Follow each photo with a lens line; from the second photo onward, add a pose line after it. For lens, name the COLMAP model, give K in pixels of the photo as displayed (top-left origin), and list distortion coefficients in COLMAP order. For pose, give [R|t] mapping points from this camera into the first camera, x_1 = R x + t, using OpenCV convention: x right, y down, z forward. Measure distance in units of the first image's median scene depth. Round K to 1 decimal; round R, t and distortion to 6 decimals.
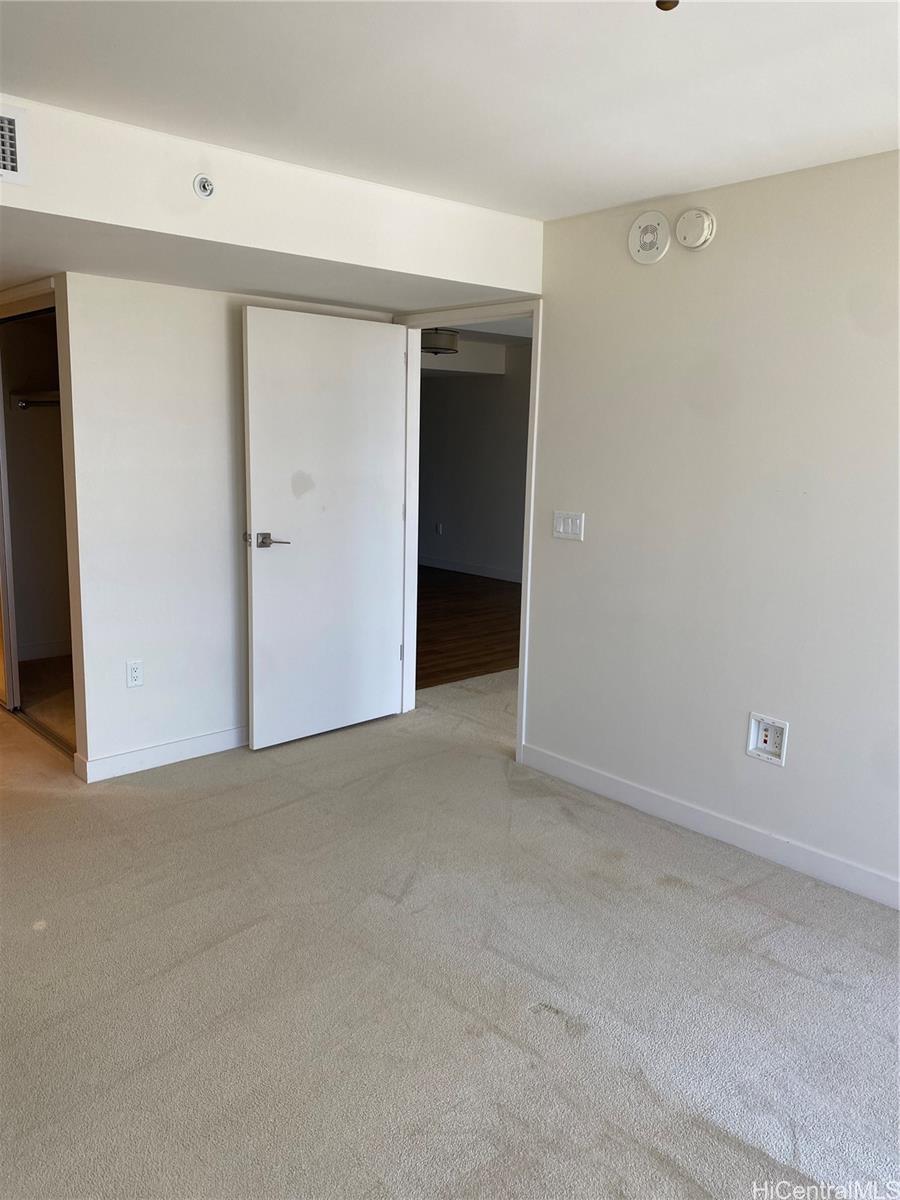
lens RADIAL K [[919.2, 0, 450.7], [0, 919.2, 592.6], [0, 0, 1]] dist [0.081005, -0.089915]
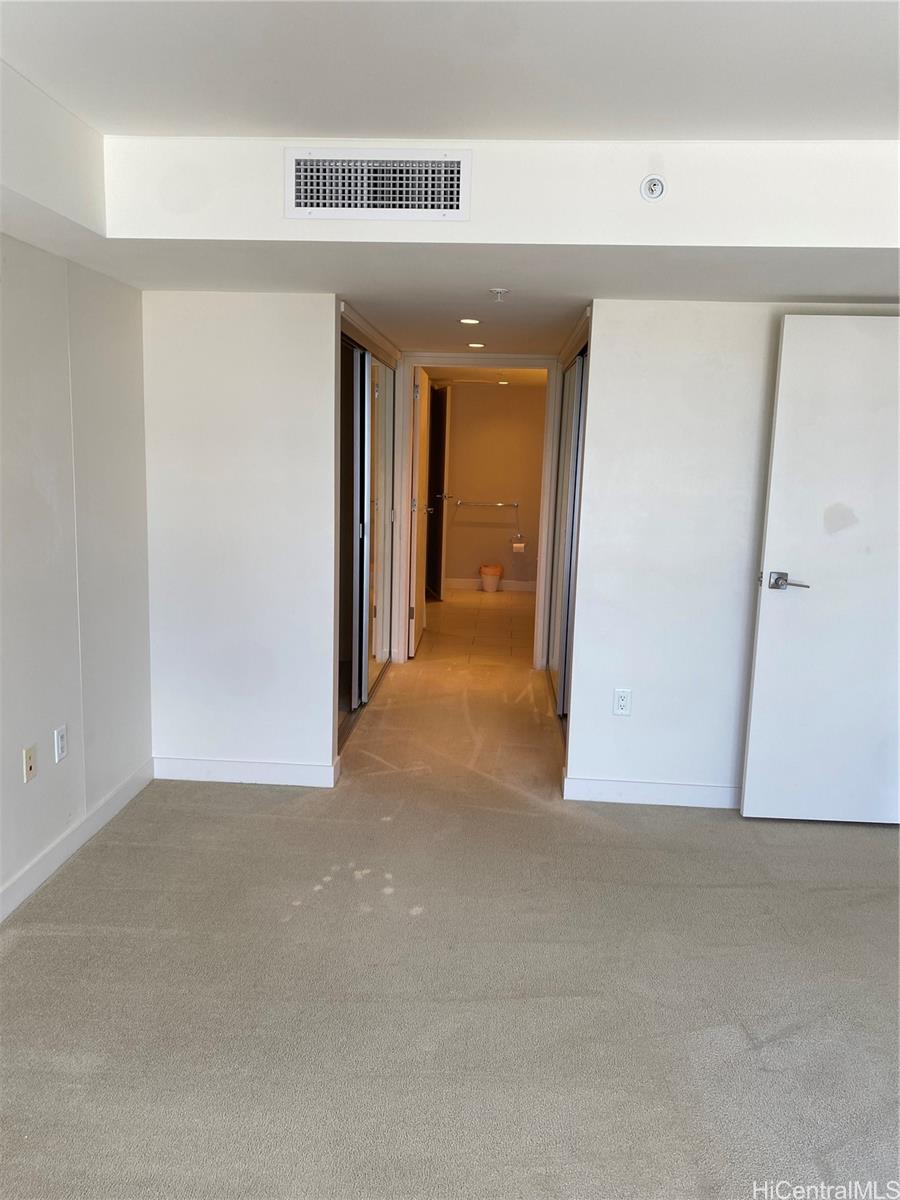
lens RADIAL K [[934.4, 0, 449.8], [0, 934.4, 594.2], [0, 0, 1]] dist [0.004992, 0.004287]
pose [[0.700131, 0.115563, -0.704601, 0.211828], [-0.139010, 0.989994, 0.024243, -0.023749], [0.700352, 0.080973, 0.709190, 0.169625]]
